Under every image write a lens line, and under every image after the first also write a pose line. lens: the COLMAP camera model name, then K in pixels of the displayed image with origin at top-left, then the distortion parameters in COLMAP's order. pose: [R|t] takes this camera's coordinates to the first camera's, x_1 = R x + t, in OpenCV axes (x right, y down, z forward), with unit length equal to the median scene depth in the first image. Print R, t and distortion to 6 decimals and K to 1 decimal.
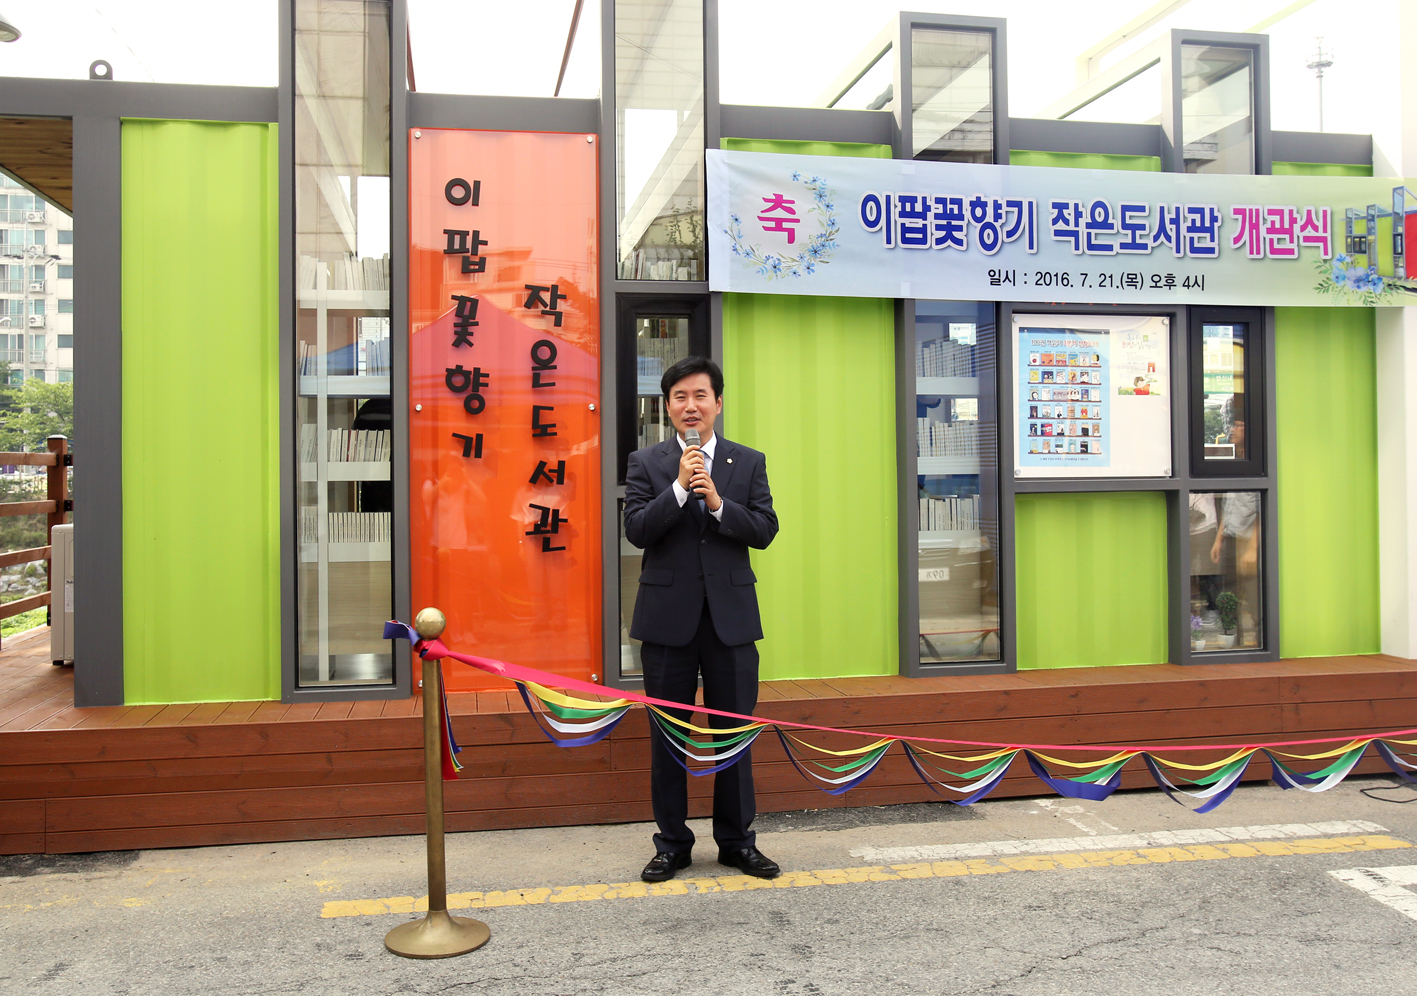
lens RADIAL K [[1334.1, 0, 709.2], [0, 1334.1, 452.6], [0, 0, 1]] dist [-0.062566, 0.103948]
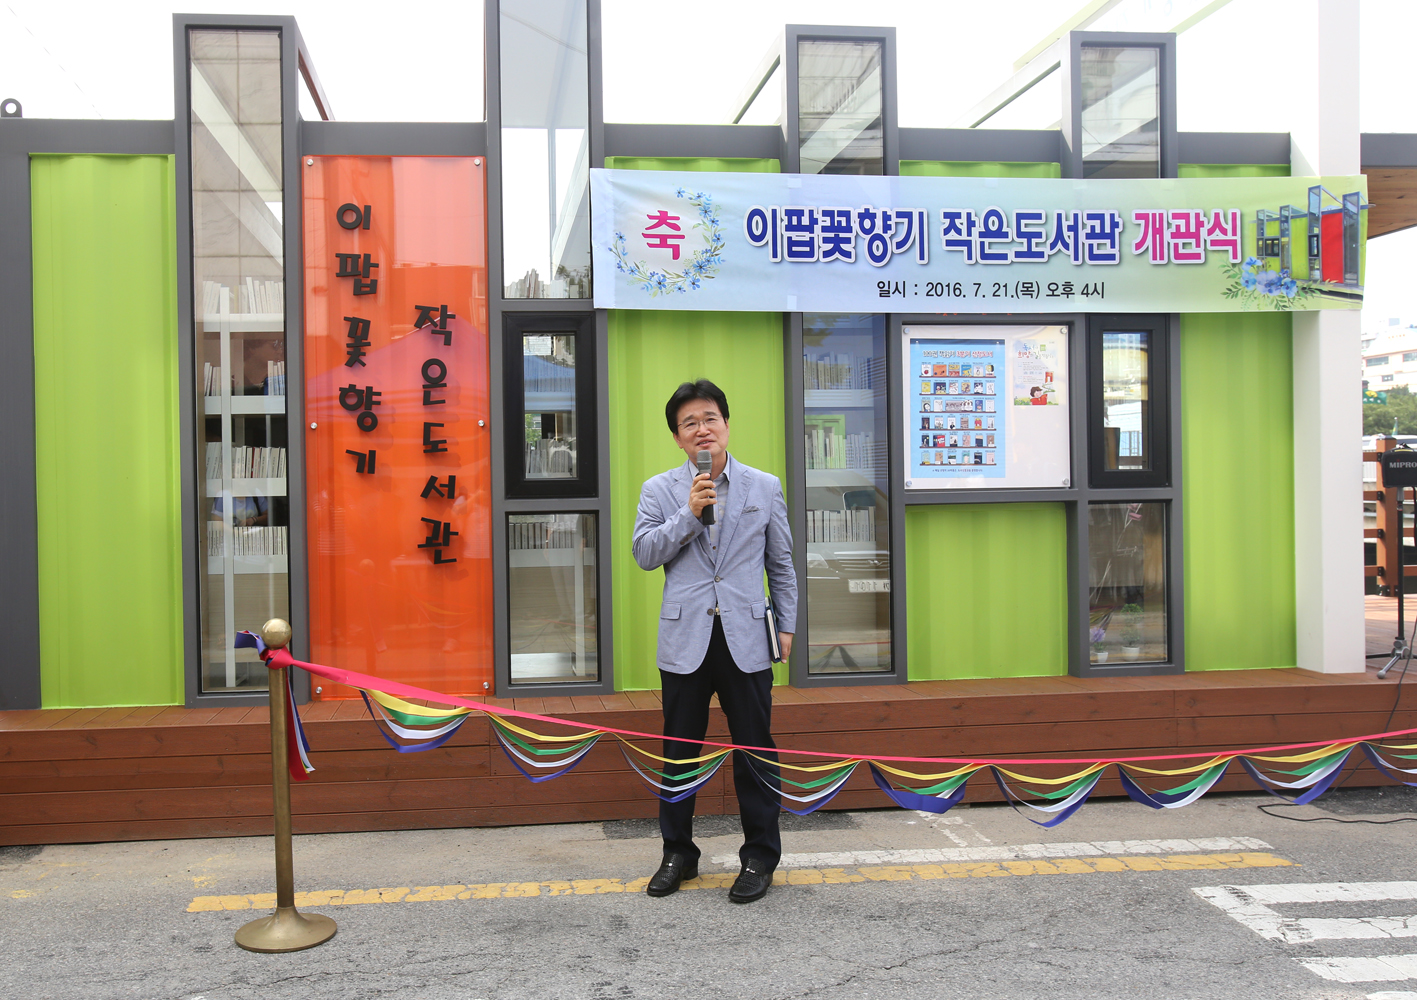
lens RADIAL K [[1305.1, 0, 609.3], [0, 1305.1, 493.7], [0, 0, 1]] dist [-0.049646, 0.105136]
pose [[0.996203, -0.005713, -0.086875, 0.093620], [0.007665, 0.999725, 0.022155, -0.001291], [0.086724, -0.022737, 0.995973, 0.004454]]
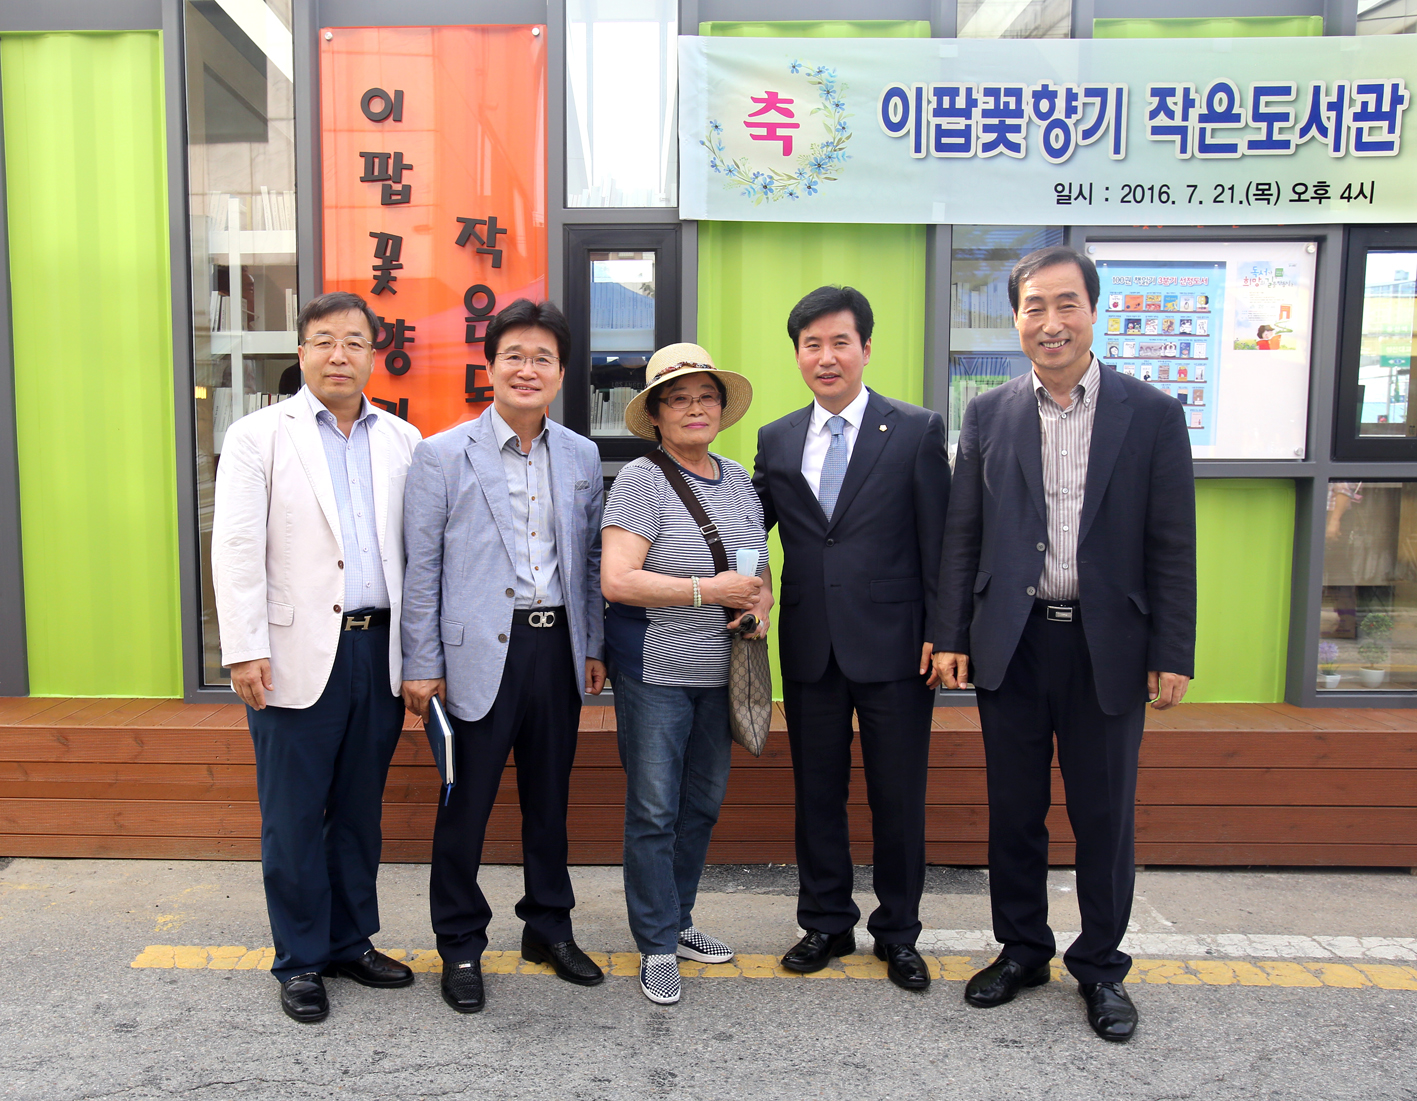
lens RADIAL K [[1316.1, 0, 585.0], [0, 1316.1, 582.6], [0, 0, 1]] dist [-0.056799, 0.085941]
pose [[0.975599, 0.031372, -0.217309, 0.117650], [-0.005848, 0.993101, 0.117118, 0.003354], [0.219484, -0.112989, 0.969051, 0.192257]]
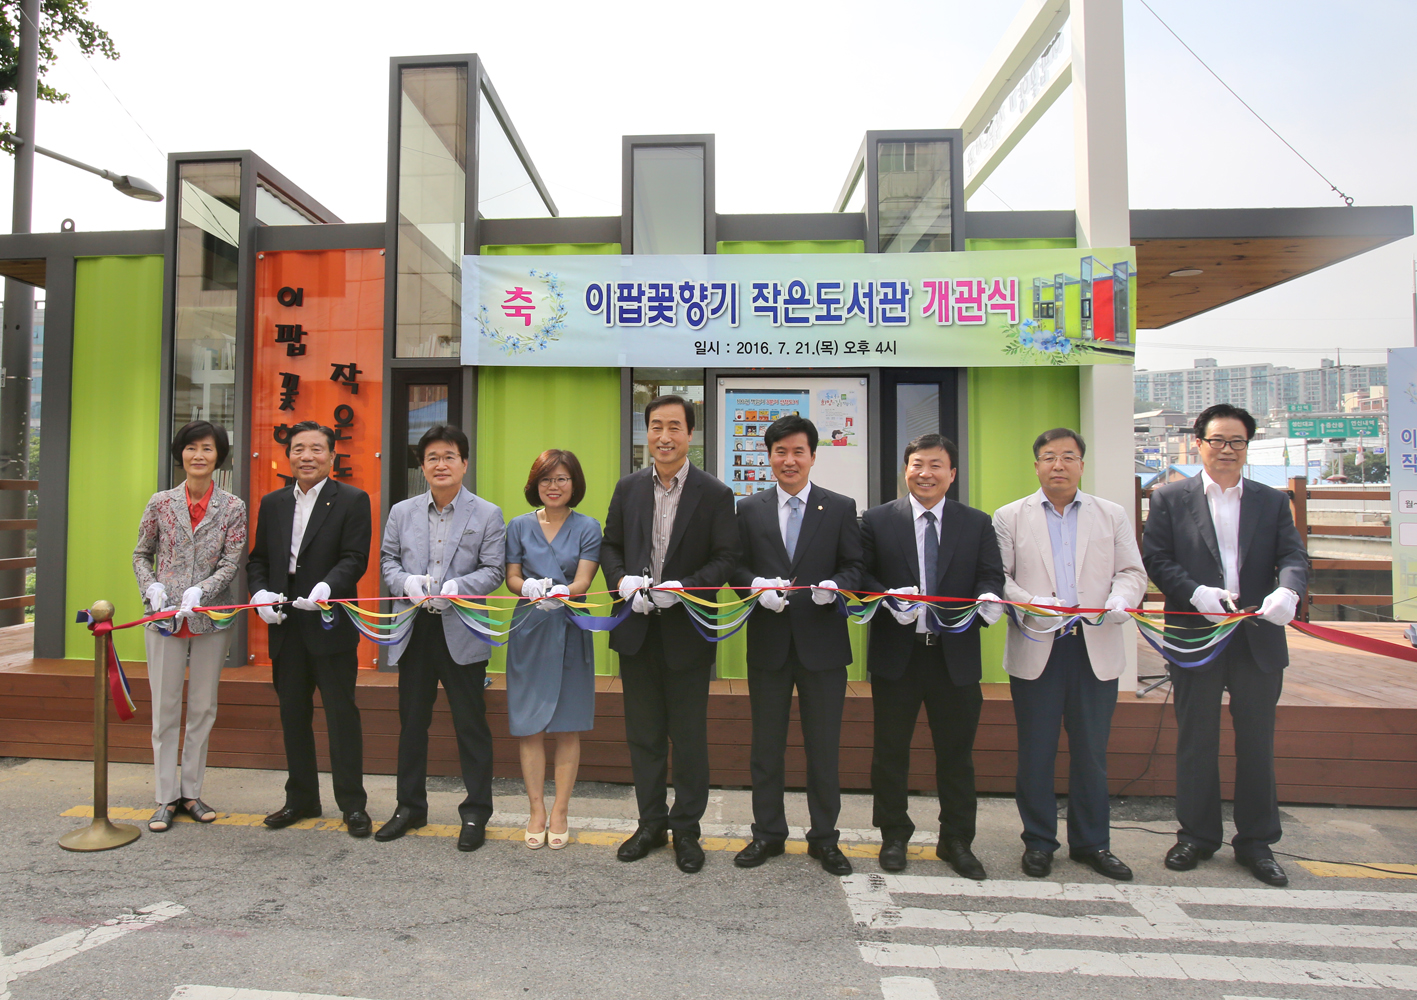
lens RADIAL K [[1063.2, 0, 596.0], [0, 1063.2, 447.7], [0, 0, 1]] dist [-0.090952, 0.085457]
pose [[0.956505, 0.002621, -0.291704, 0.405795], [-0.012777, 0.999376, -0.032916, -0.009198], [0.291436, 0.035211, 0.955942, 0.060938]]
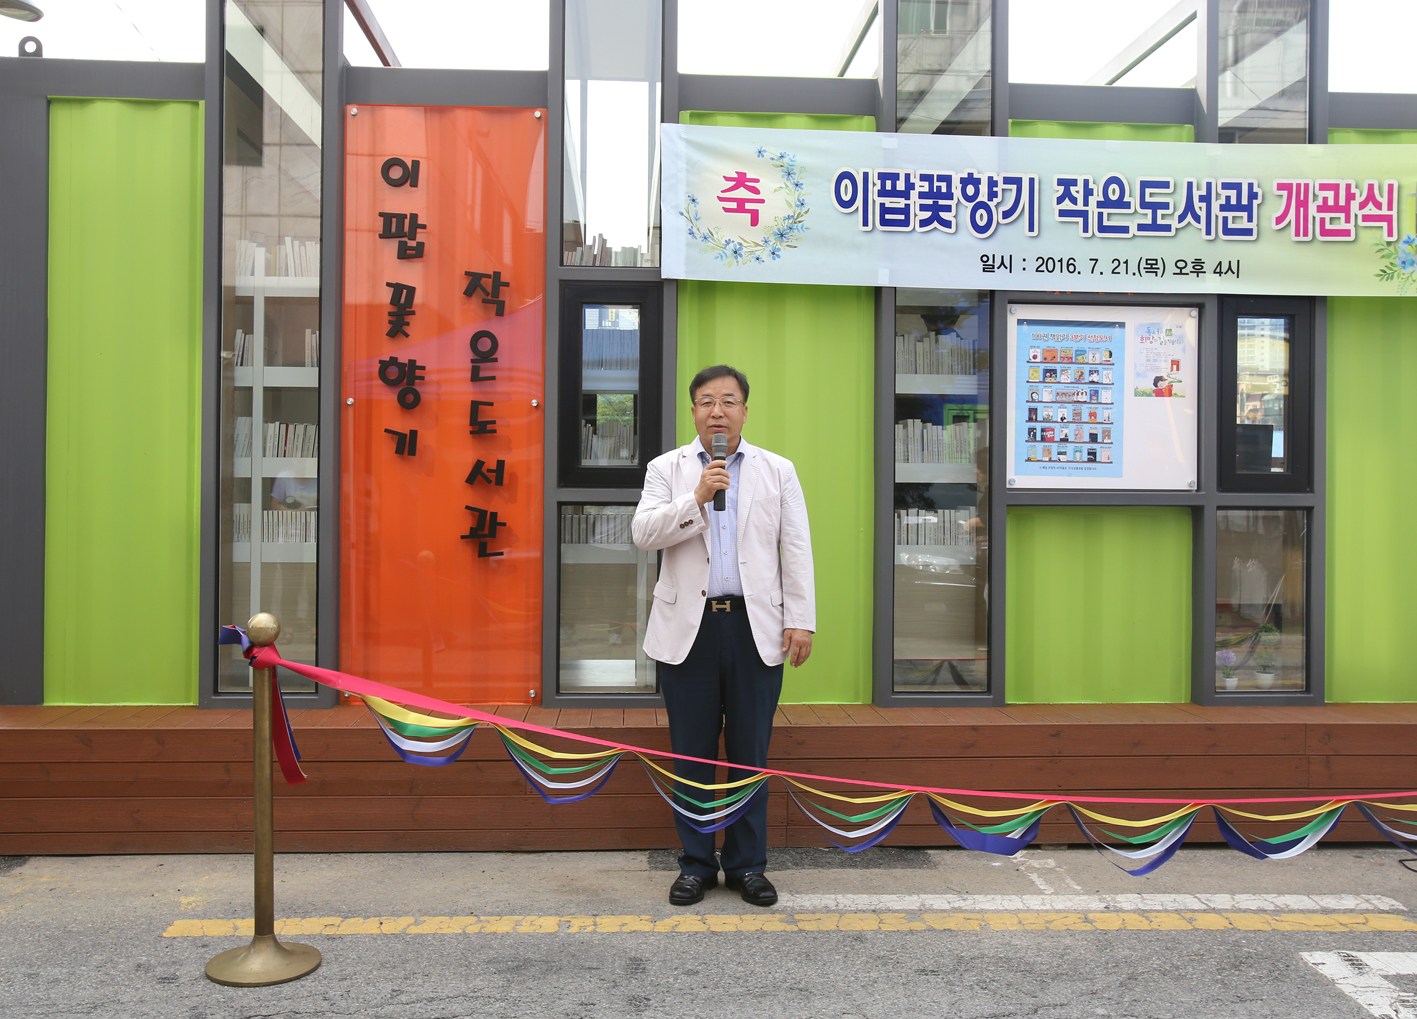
lens RADIAL K [[1429.1, 0, 709.5], [0, 1429.1, 462.2], [0, 0, 1]] dist [-0.042896, 0.119245]
pose [[0.991928, 0.017342, -0.125610, 0.152548], [-0.016652, 0.999840, 0.006544, -0.001348], [0.125703, -0.004399, 0.992058, 0.025350]]
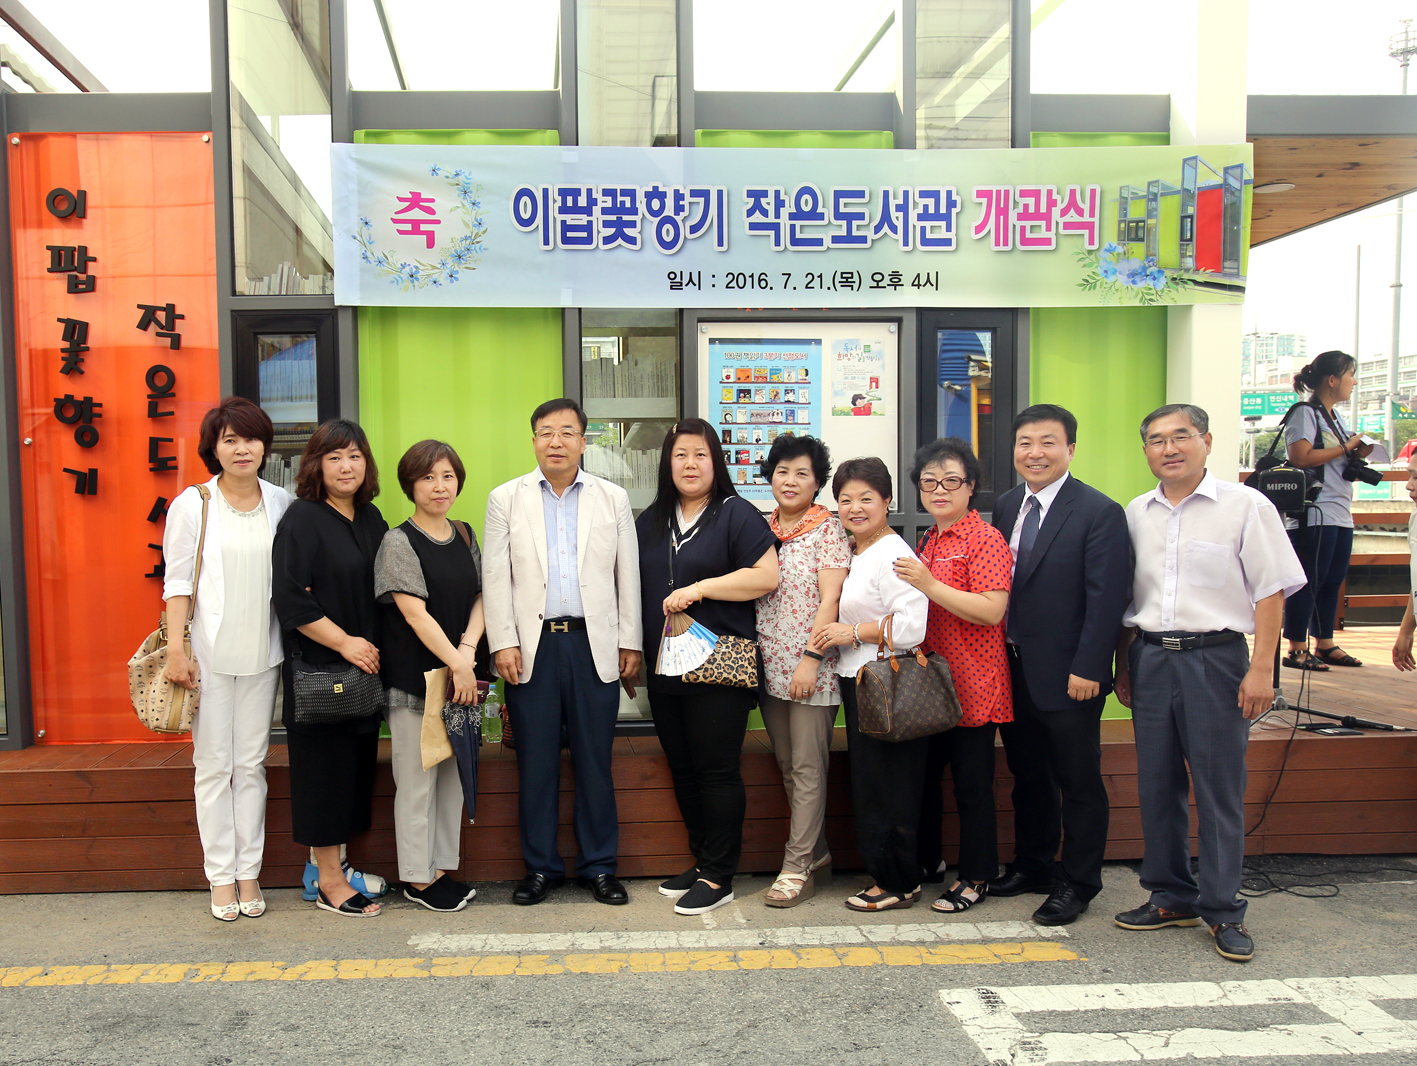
lens RADIAL K [[1291.2, 0, 588.7], [0, 1291.2, 595.6], [0, 0, 1]] dist [-0.076498, 0.104430]
pose [[0.990238, 0.005820, -0.139268, 0.277461], [0.006580, 0.996062, 0.088417, -0.002423], [0.139234, -0.088470, 0.986300, 0.152346]]
